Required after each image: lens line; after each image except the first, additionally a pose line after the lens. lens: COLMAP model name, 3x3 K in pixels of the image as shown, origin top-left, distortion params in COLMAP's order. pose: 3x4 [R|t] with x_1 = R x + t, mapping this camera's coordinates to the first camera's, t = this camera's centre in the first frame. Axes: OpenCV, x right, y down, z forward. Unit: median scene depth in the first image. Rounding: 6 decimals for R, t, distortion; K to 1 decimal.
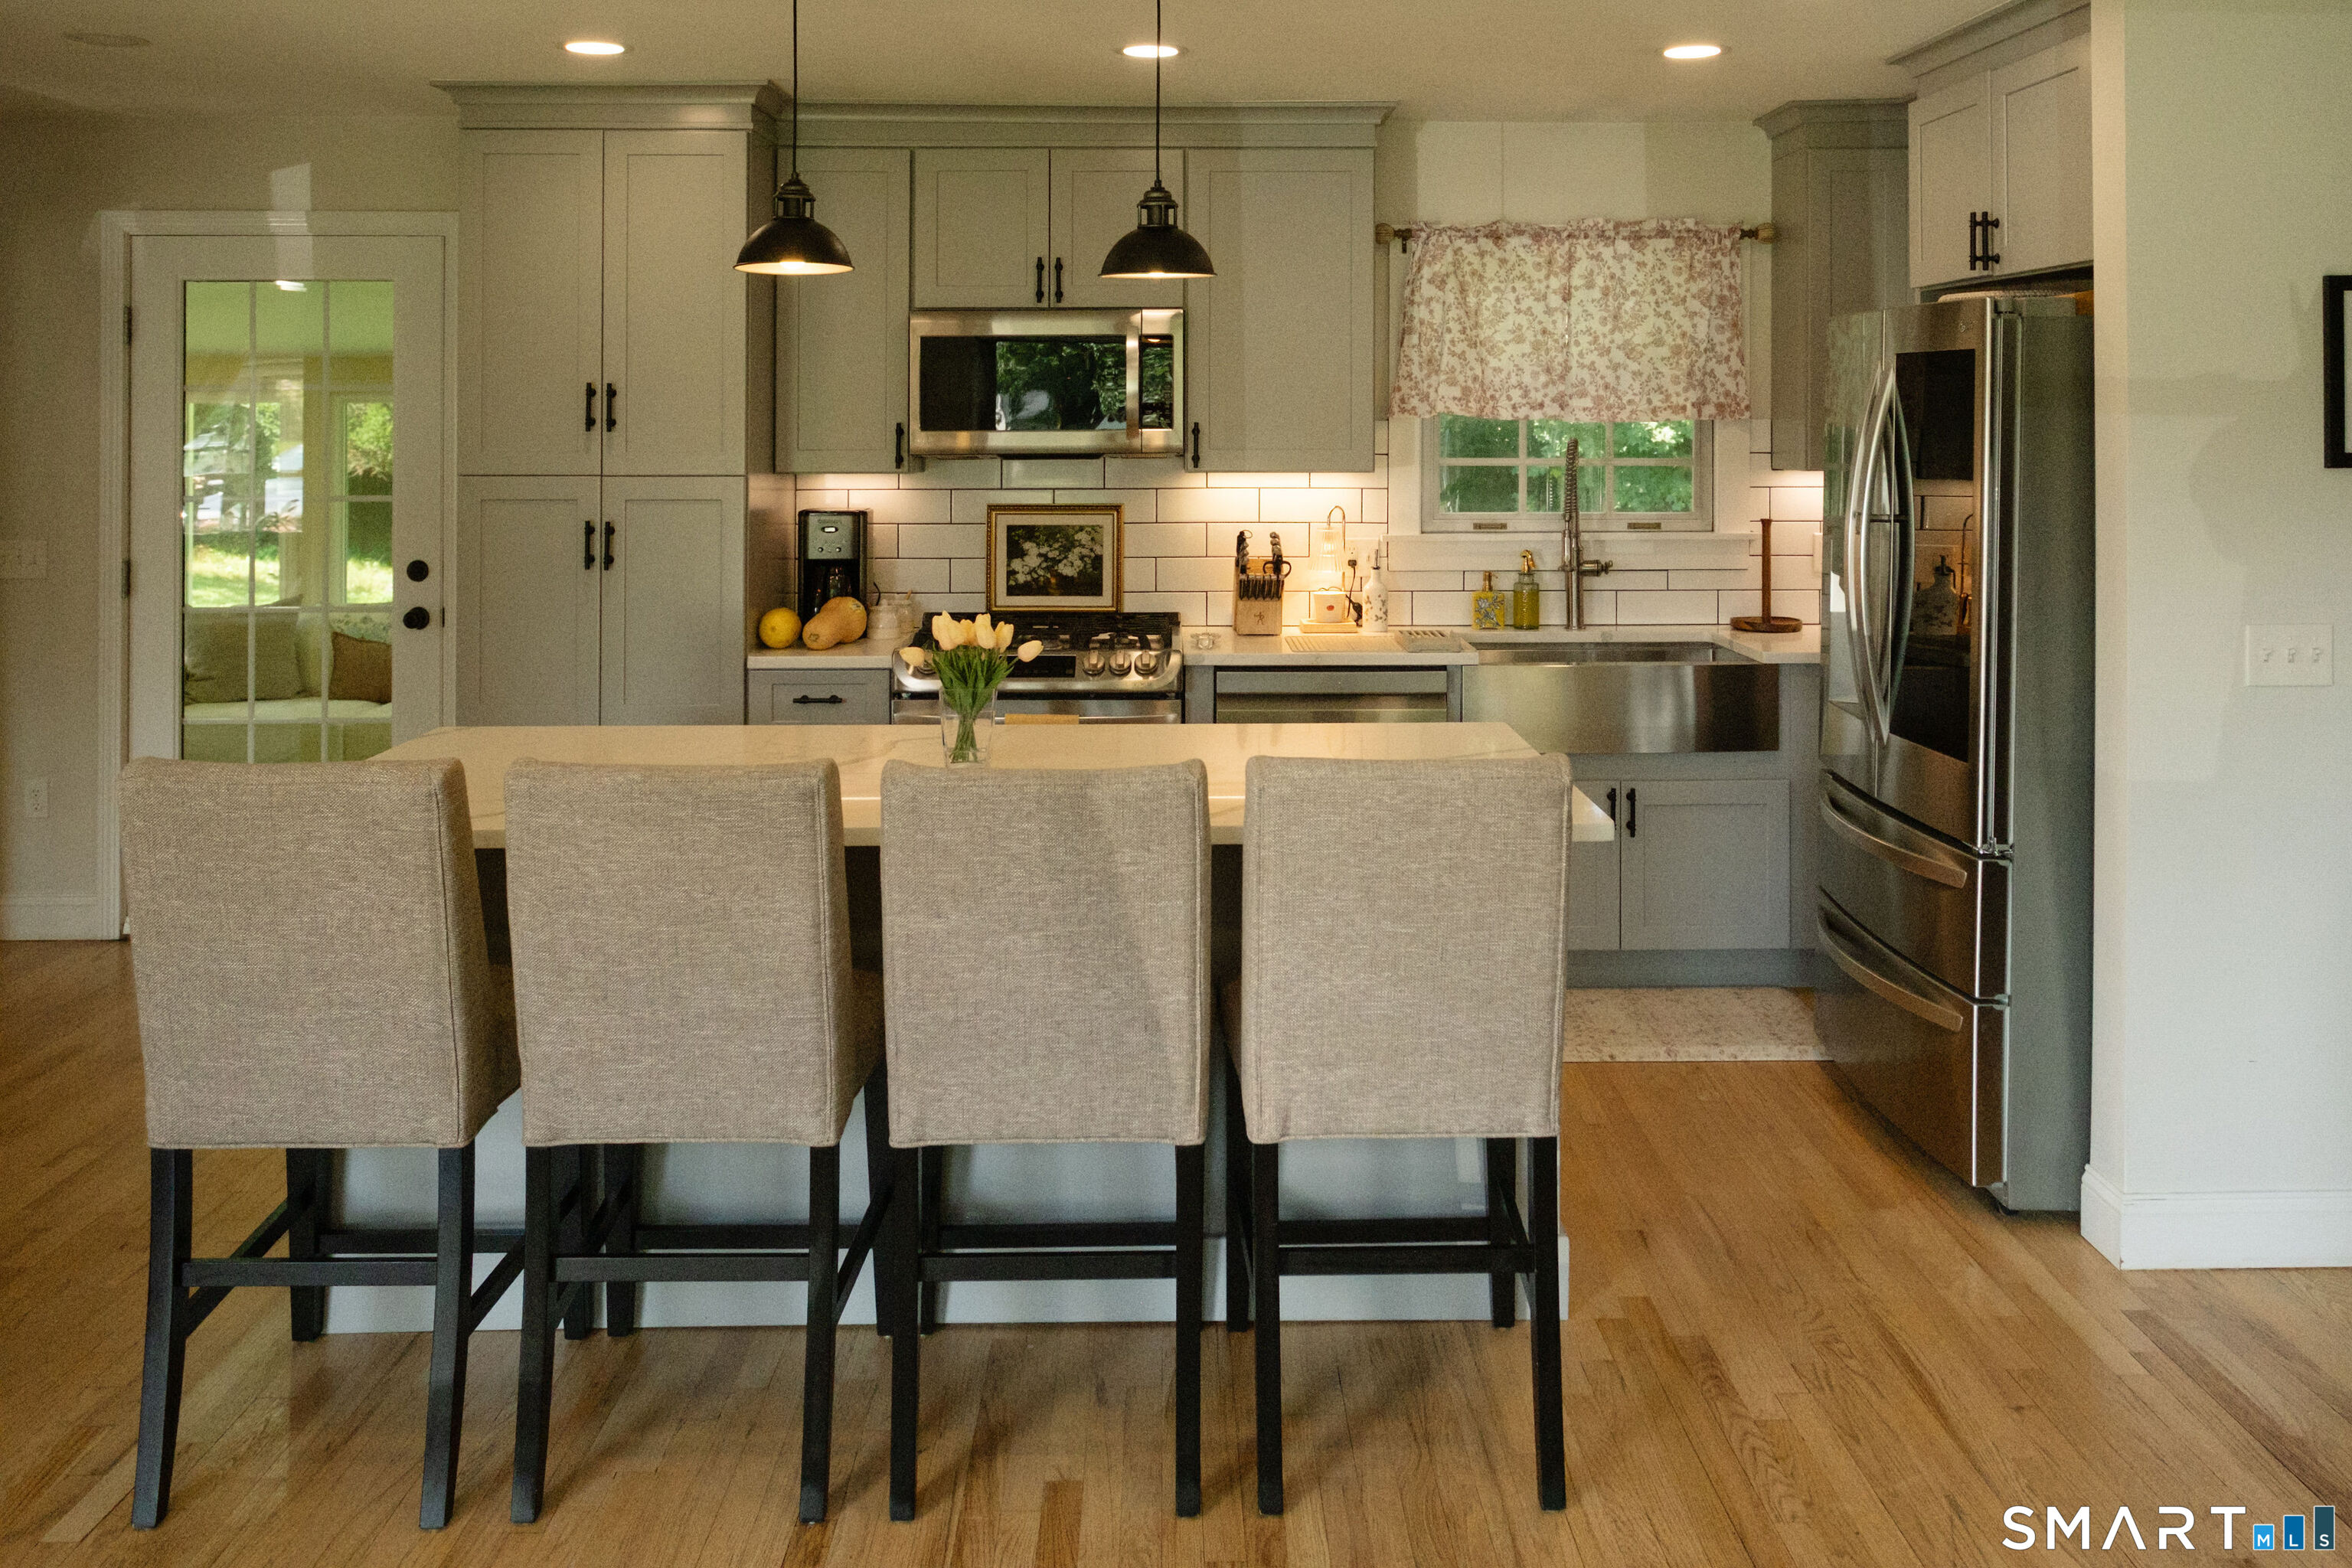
lens RADIAL K [[1870.9, 0, 1180.5], [0, 1870.9, 401.1], [0, 0, 1]] dist [0.019065, 0.005752]
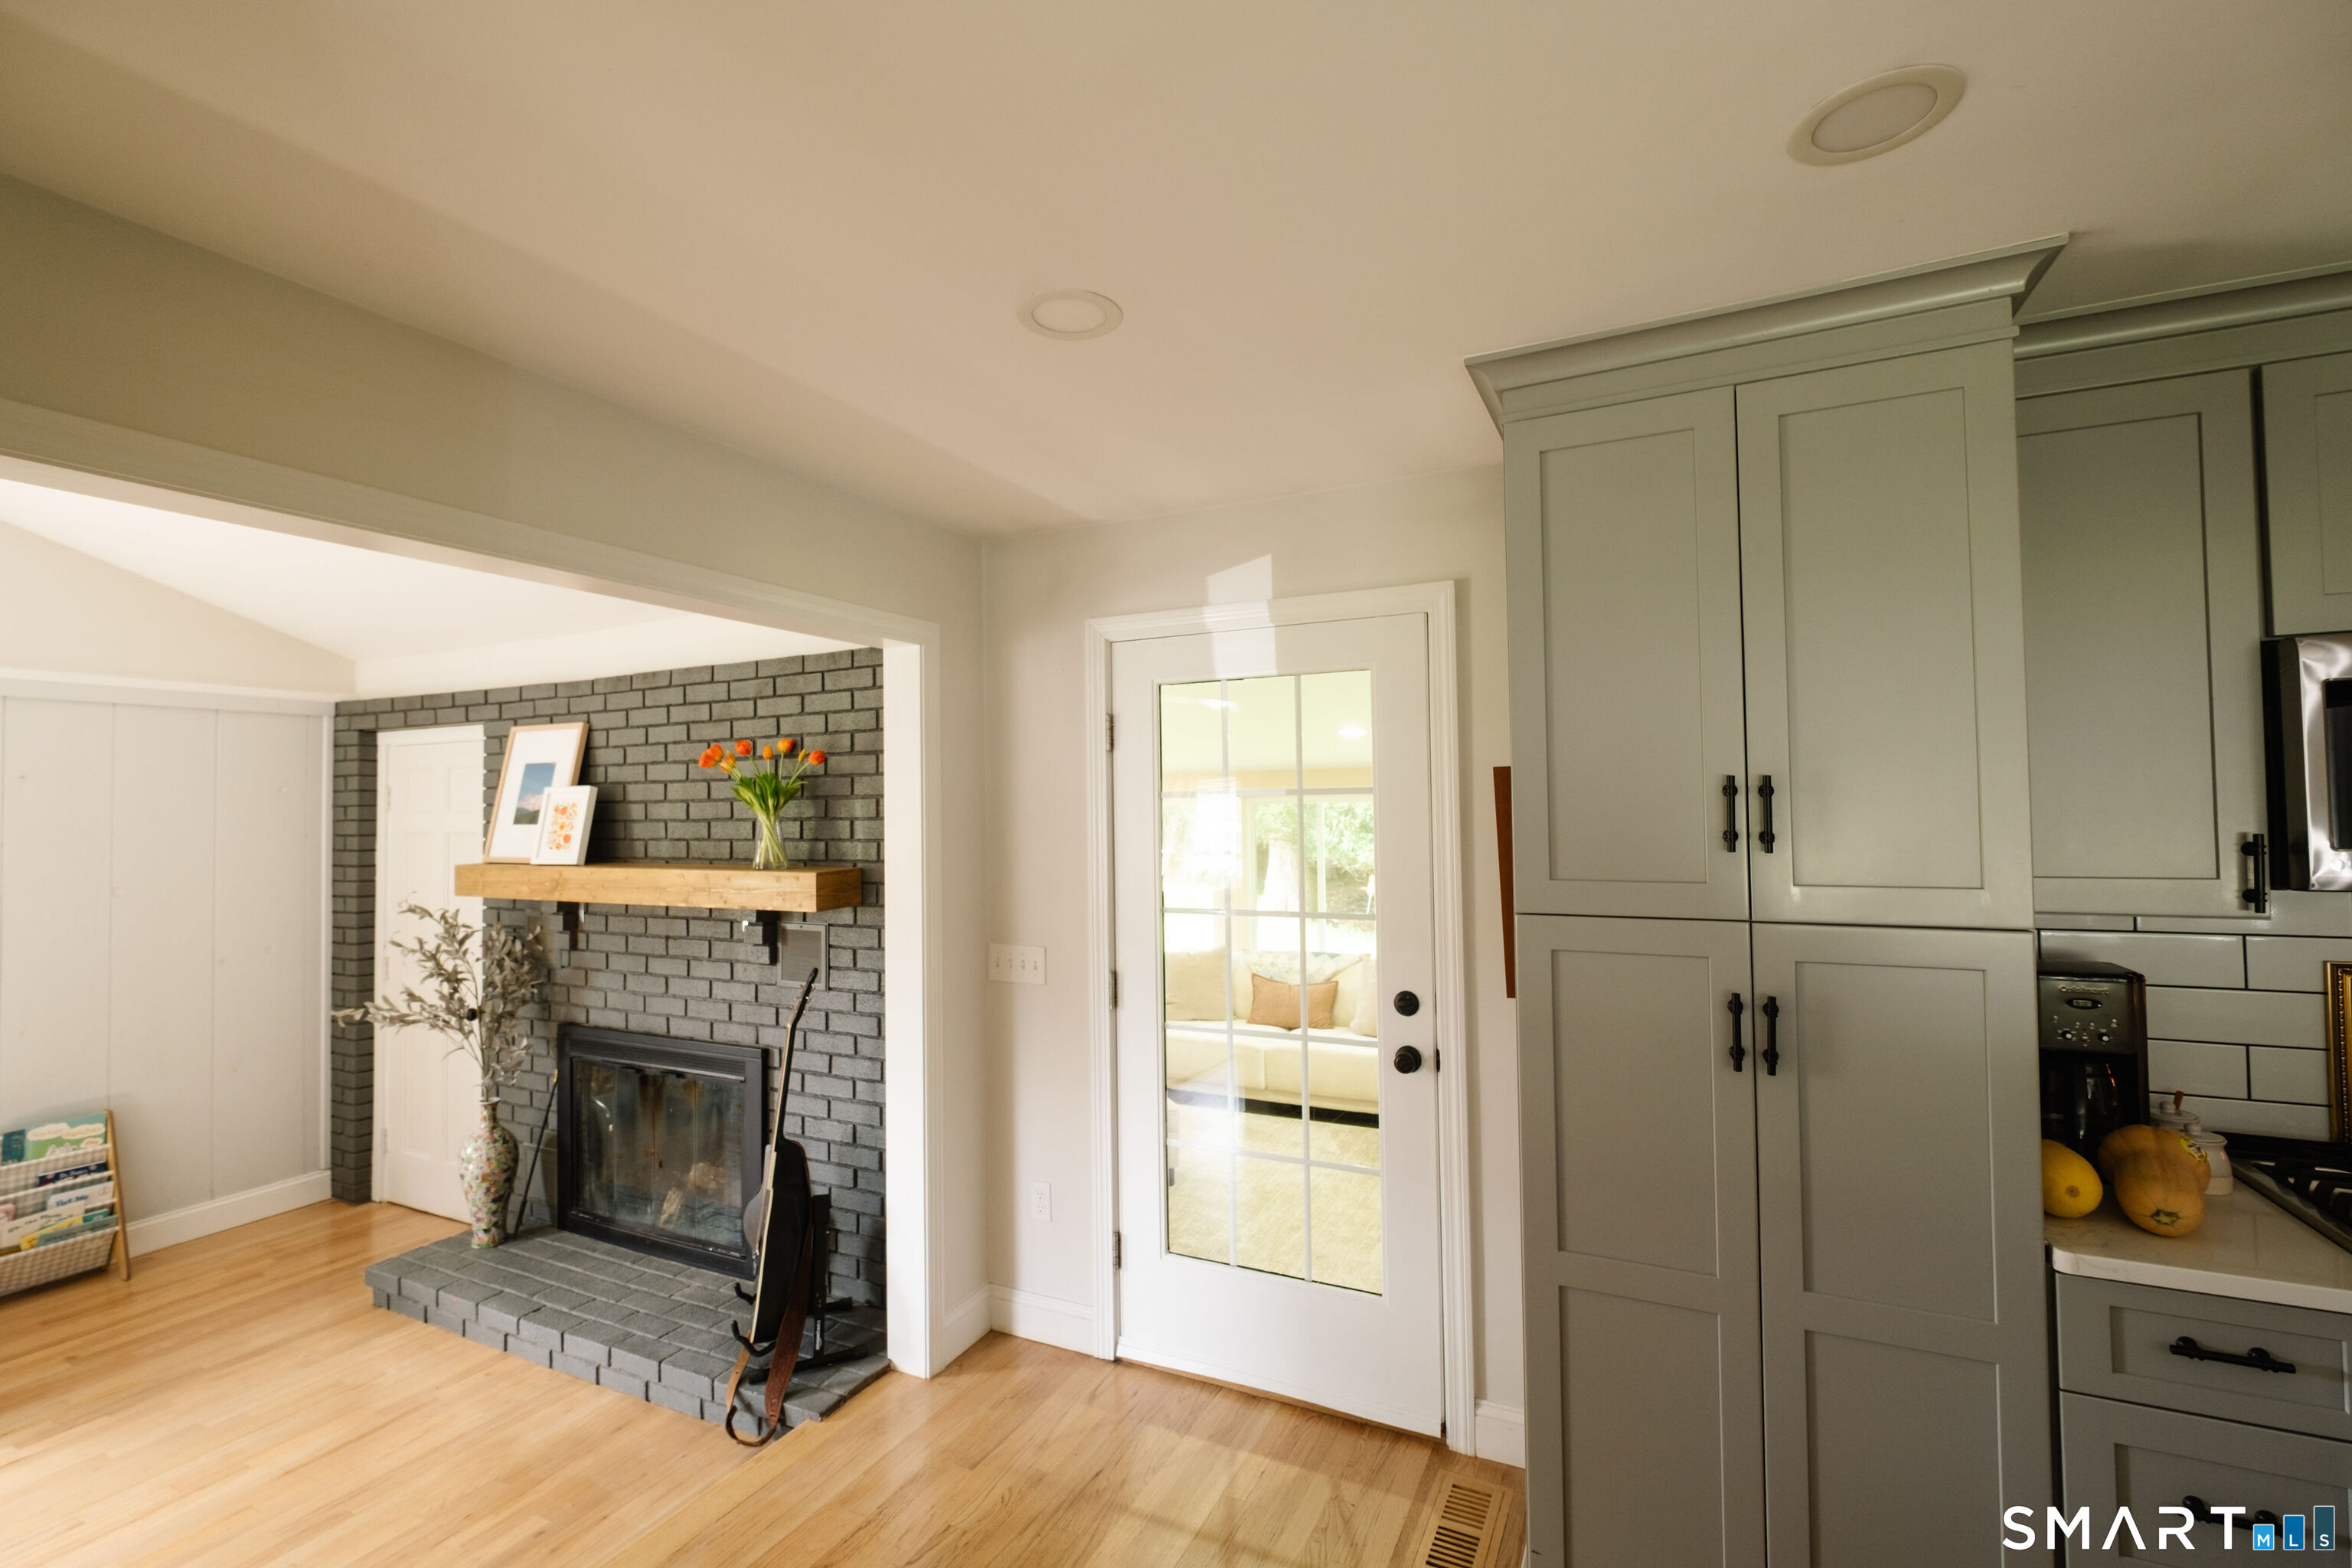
lens RADIAL K [[1032.8, 0, 1156.1], [0, 1032.8, 780.1], [0, 0, 1]] dist [-0.002869, -0.000547]
pose [[0.893712, -0.024721, -0.447959, -0.296603], [0.016688, 0.999621, -0.021872, -0.003209], [0.448330, 0.012072, 0.893787, 0.534876]]
